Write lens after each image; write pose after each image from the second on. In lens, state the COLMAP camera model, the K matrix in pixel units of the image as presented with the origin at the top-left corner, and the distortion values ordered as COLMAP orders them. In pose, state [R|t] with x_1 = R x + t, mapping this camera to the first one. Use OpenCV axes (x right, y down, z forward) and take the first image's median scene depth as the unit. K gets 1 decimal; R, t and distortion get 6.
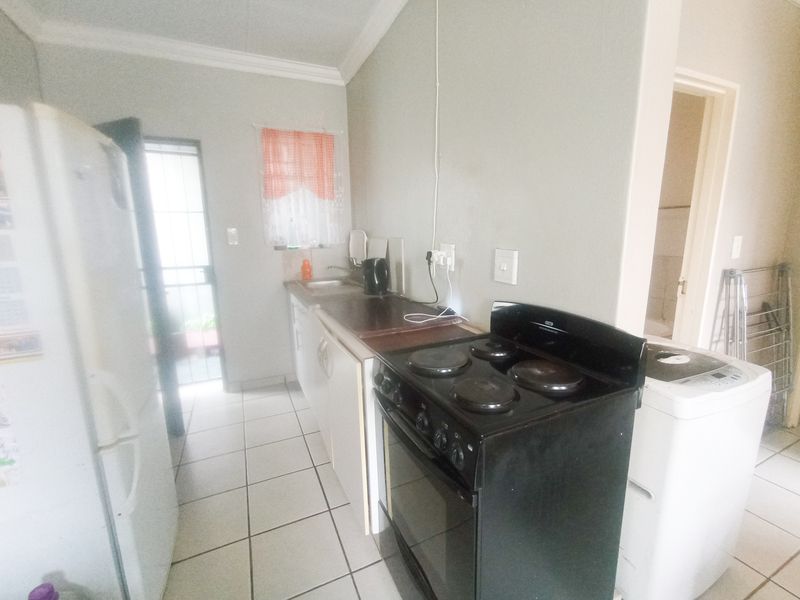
lens RADIAL K [[362.0, 0, 396.5], [0, 362.0, 300.9], [0, 0, 1]] dist [0.000867, 0.001965]
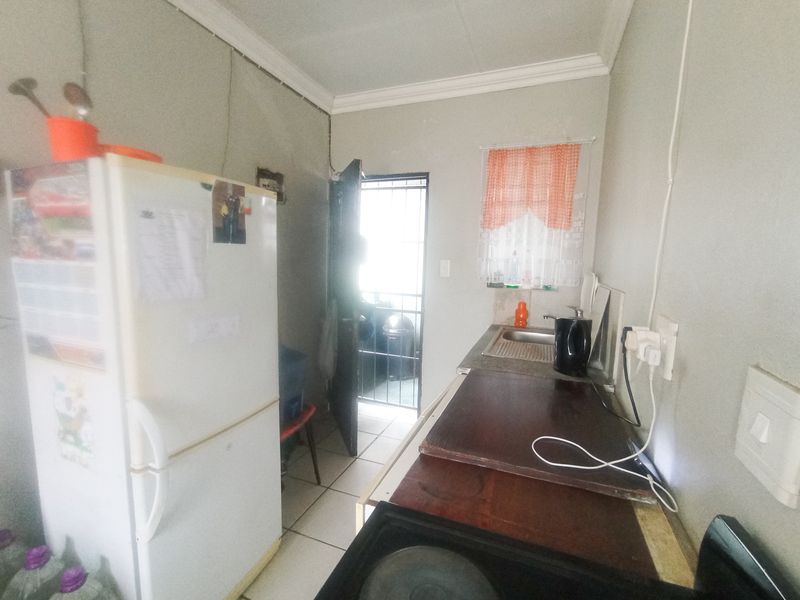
lens RADIAL K [[362.0, 0, 402.5], [0, 362.0, 299.0], [0, 0, 1]] dist [0.000867, 0.001965]
pose [[0.692047, 0.121810, -0.711501, 0.145089], [-0.178002, 0.984019, -0.004669, -0.075105], [0.699562, 0.129880, 0.702669, 0.264263]]
